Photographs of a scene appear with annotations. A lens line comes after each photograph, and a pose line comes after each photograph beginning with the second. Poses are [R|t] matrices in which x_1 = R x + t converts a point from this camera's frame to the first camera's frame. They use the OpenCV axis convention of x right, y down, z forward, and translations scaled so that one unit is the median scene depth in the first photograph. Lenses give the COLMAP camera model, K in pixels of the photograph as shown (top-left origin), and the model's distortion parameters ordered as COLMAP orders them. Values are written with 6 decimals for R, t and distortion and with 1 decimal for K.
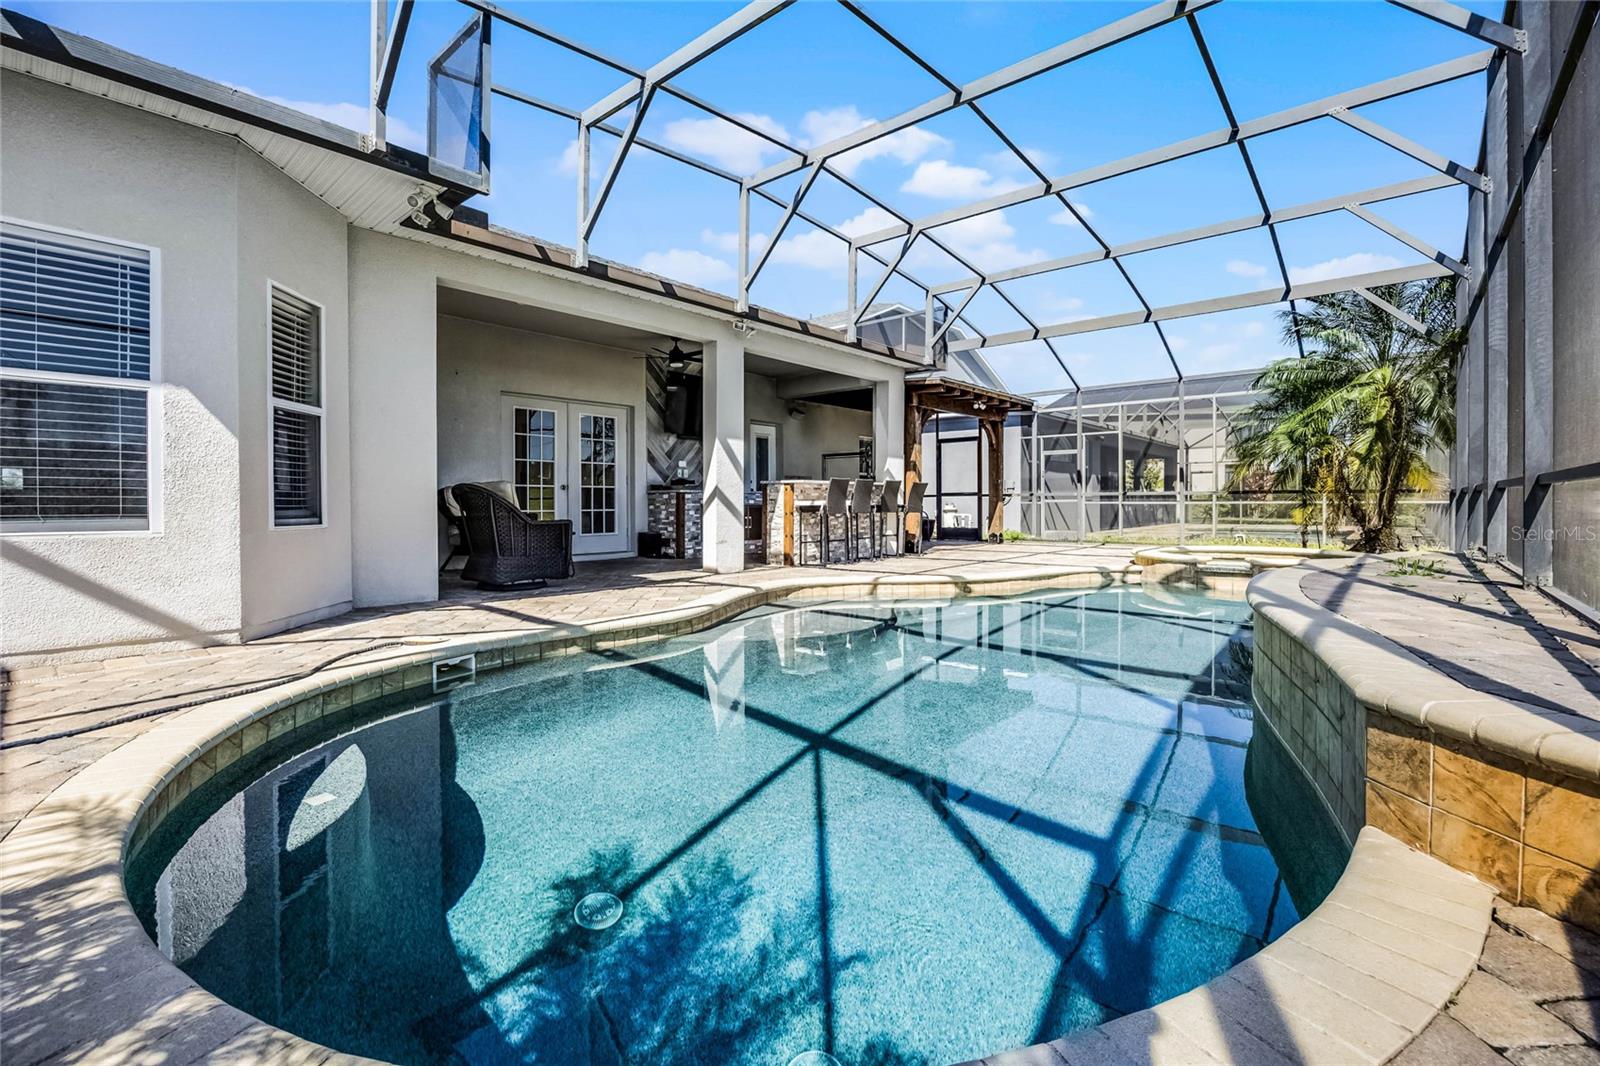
lens RADIAL K [[718.8, 0, 800.0], [0, 718.8, 533.0], [0, 0, 1]] dist [-0.001849, -0.000070]
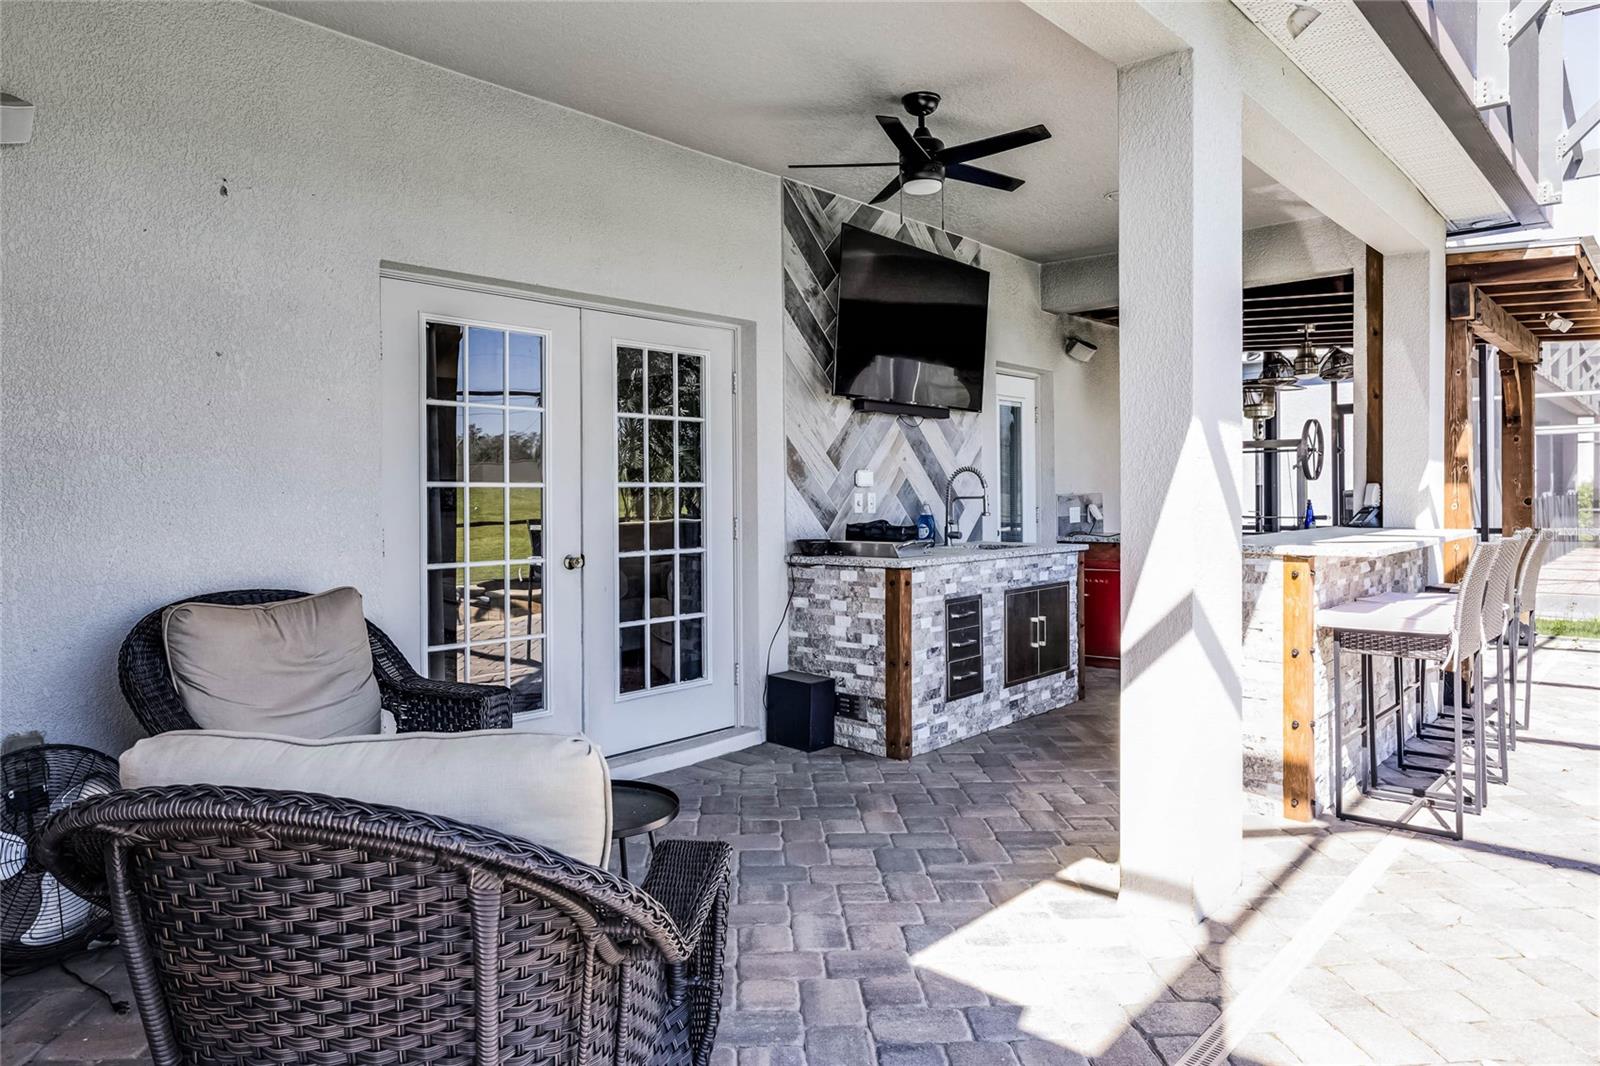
lens RADIAL K [[1042.5, 0, 800.0], [0, 1042.5, 533.0], [0, 0, 1]] dist [-0.002122, -0.001081]
pose [[0.999814, -0.005203, -0.018548, -0.201858], [0.005110, 0.999974, -0.005077, -0.069811], [0.018574, 0.004981, 0.999815, 0.489988]]
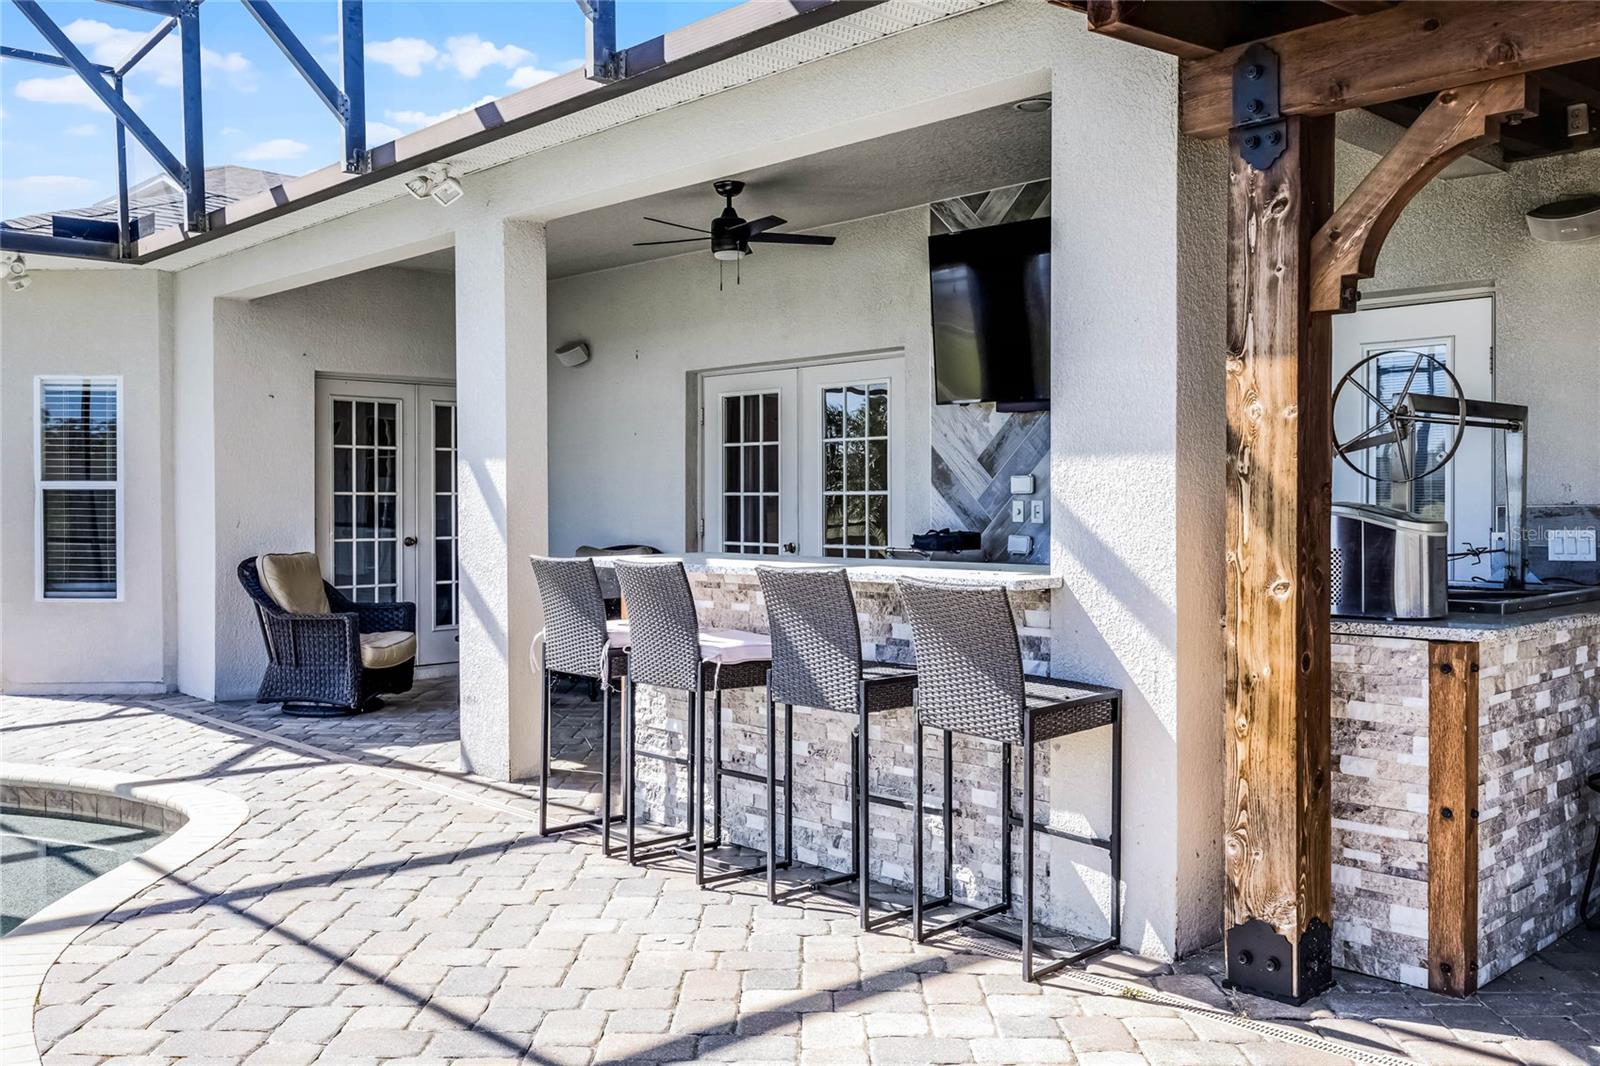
lens RADIAL K [[1448.8, 0, 800.0], [0, 1448.8, 533.0], [0, 0, 1]] dist [-0.000756, 0.000923]
pose [[-0.122001, 0.026424, -0.992178, 0.582085], [-0.038381, 0.998772, 0.031319, -0.097545], [0.991788, 0.041902, -0.120837, 1.056695]]
